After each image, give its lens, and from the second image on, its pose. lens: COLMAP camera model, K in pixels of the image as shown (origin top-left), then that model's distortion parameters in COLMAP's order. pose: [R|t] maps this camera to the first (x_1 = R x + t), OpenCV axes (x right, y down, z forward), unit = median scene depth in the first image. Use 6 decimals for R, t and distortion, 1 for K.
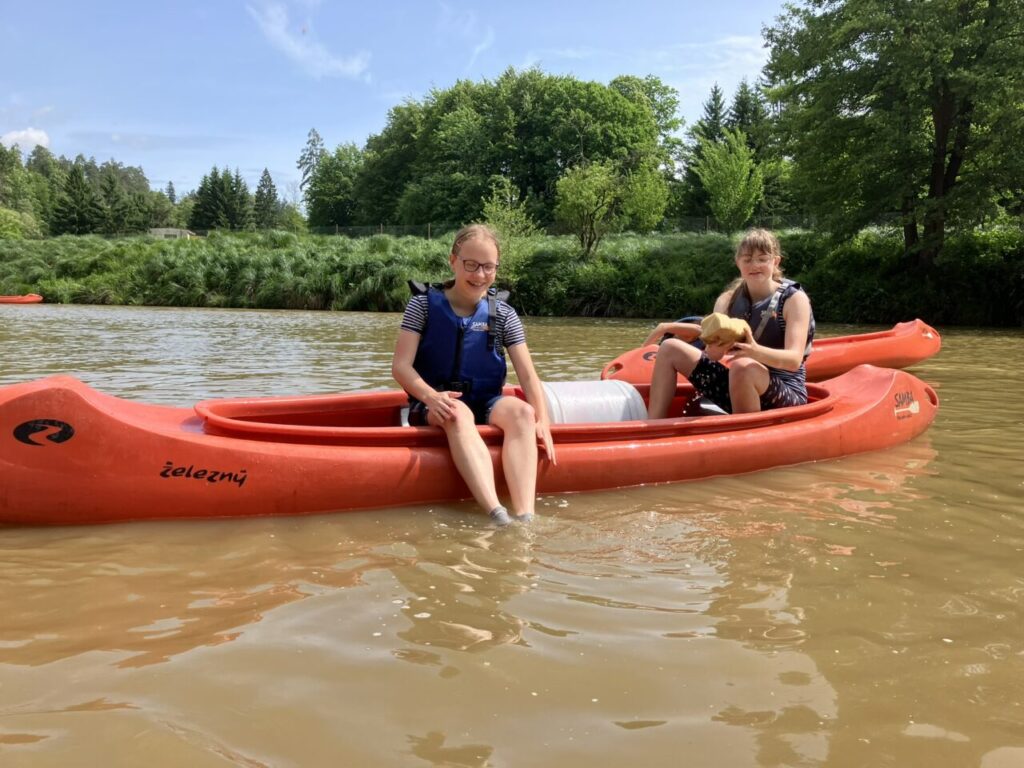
lens RADIAL K [[847.5, 0, 511.0], [0, 847.5, 387.1], [0, 0, 1]] dist [-0.016522, 0.002823]
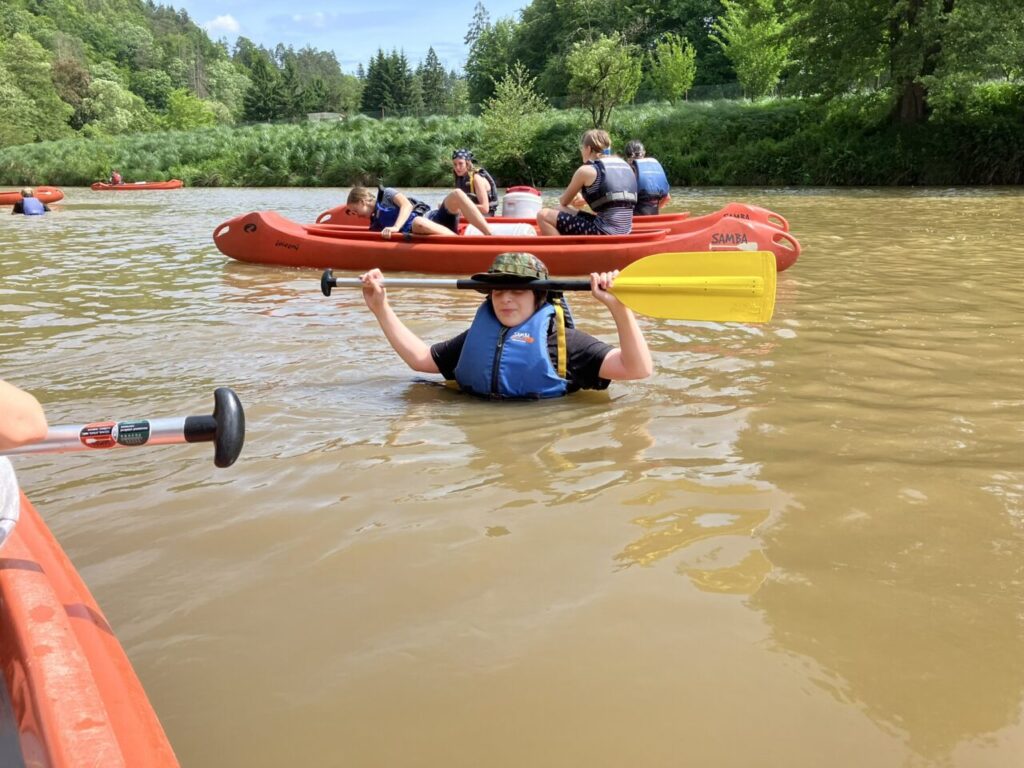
lens RADIAL K [[847.5, 0, 512.8], [0, 847.5, 382.2], [0, 0, 1]] dist [-0.016522, 0.002823]
pose [[0.971342, 0.027483, -0.236093, 0.206369], [0.005823, 0.990243, 0.139228, 0.010329], [0.237616, -0.136613, 0.961704, -0.071670]]
